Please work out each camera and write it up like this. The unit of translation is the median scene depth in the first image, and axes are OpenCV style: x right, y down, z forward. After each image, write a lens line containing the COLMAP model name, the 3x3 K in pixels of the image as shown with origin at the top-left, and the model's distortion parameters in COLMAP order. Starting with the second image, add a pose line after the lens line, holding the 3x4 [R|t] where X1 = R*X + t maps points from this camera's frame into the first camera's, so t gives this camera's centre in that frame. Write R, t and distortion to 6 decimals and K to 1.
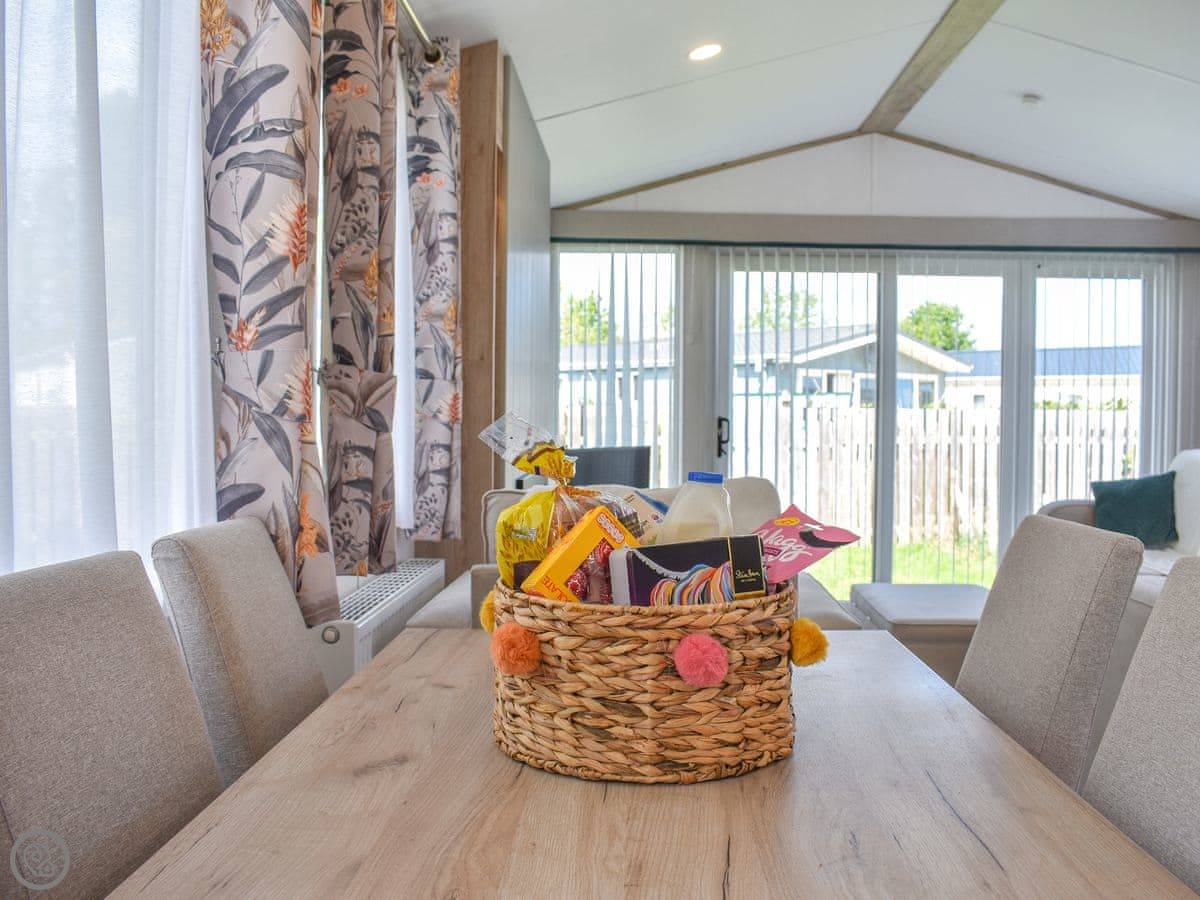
lens RADIAL K [[1023.9, 0, 618.8], [0, 1023.9, 458.3], [0, 0, 1]] dist [-0.104993, 0.007585]
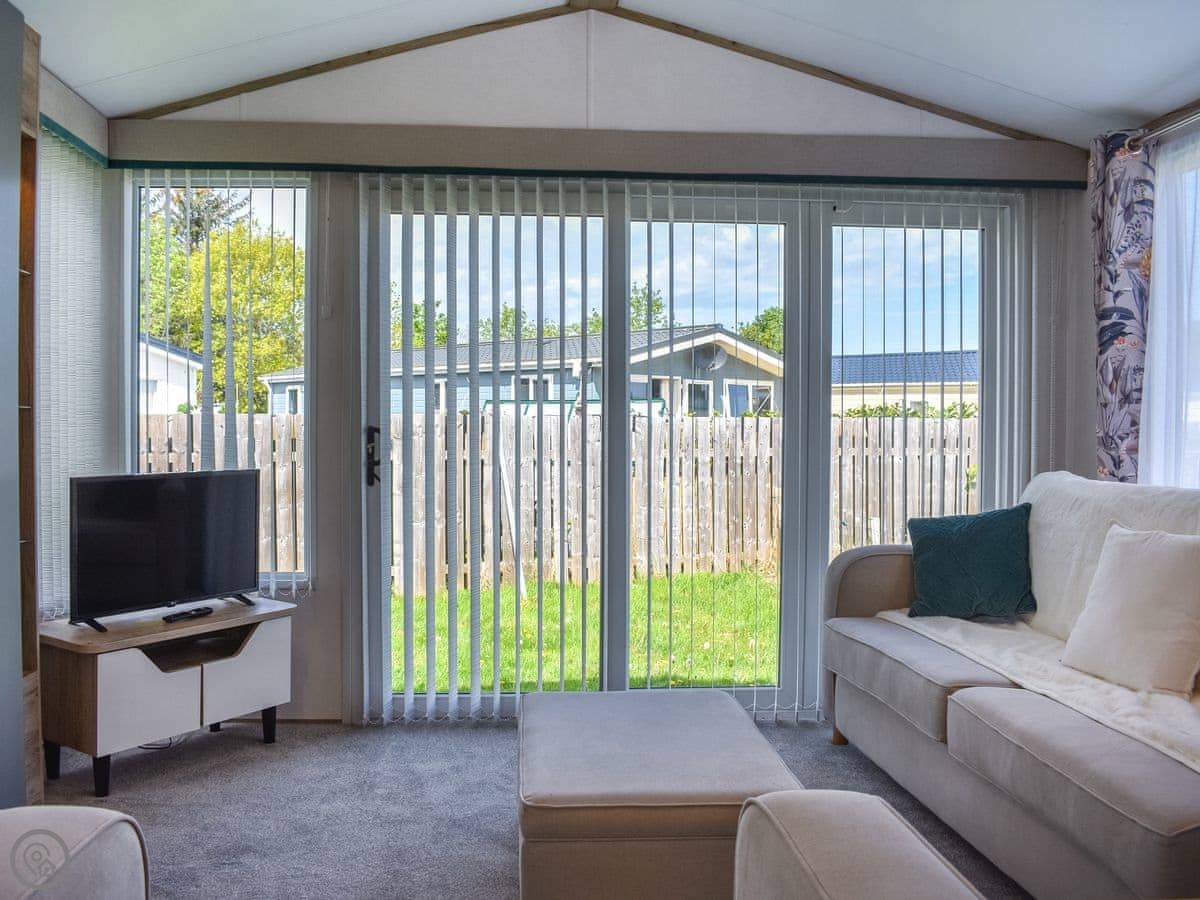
lens RADIAL K [[1061.6, 0, 600.0], [0, 1061.6, 450.0], [0, 0, 1]] dist [-0.088639, 0.010183]
pose [[0.991509, -0.006672, 0.129865, 0.792601], [0.009114, 0.999792, -0.018218, -0.061297], [-0.129717, 0.019247, 0.991364, 1.465988]]
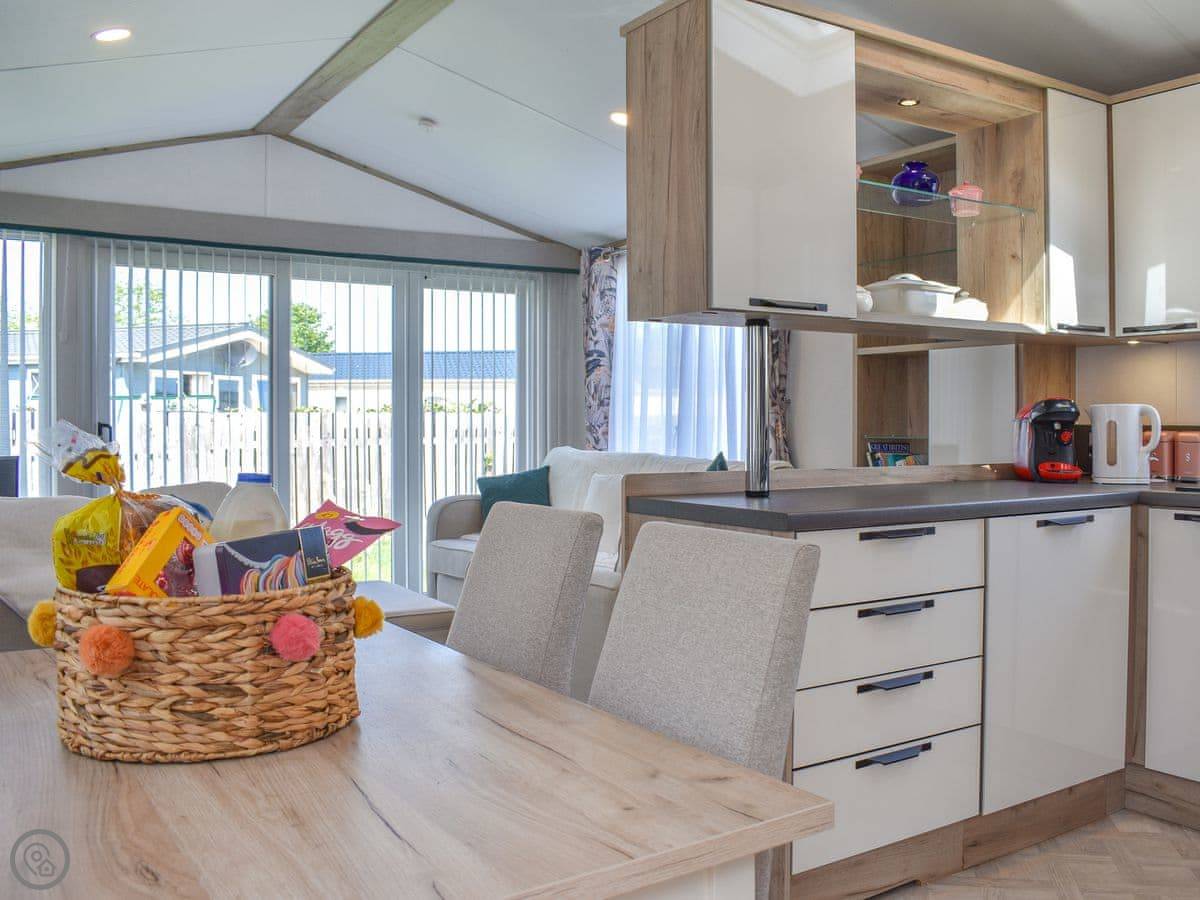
lens RADIAL K [[1061.6, 0, 600.0], [0, 1061.6, 450.0], [0, 0, 1]] dist [-0.088639, 0.010183]
pose [[0.831107, -0.021113, 0.555712, -0.257697], [0.028165, 0.999595, -0.004146, 0.004209], [-0.555399, 0.019097, 0.831364, -0.147913]]
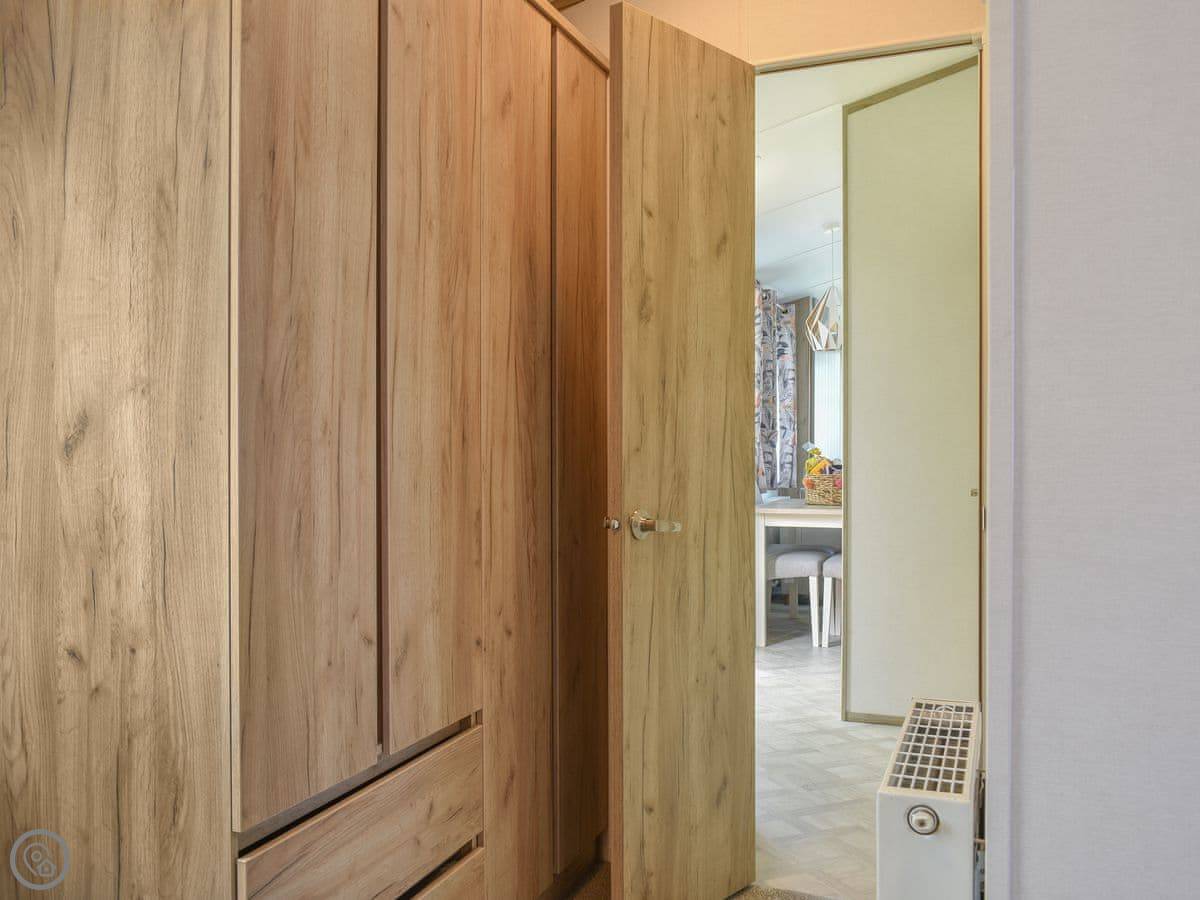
lens RADIAL K [[1061.6, 0, 600.0], [0, 1061.6, 450.0], [0, 0, 1]] dist [-0.088639, 0.010183]
pose [[0.947146, -0.005402, -0.320758, 0.668591], [-0.006191, 0.999364, -0.035110, 0.210249], [0.320744, 0.035240, 0.946510, -4.829498]]
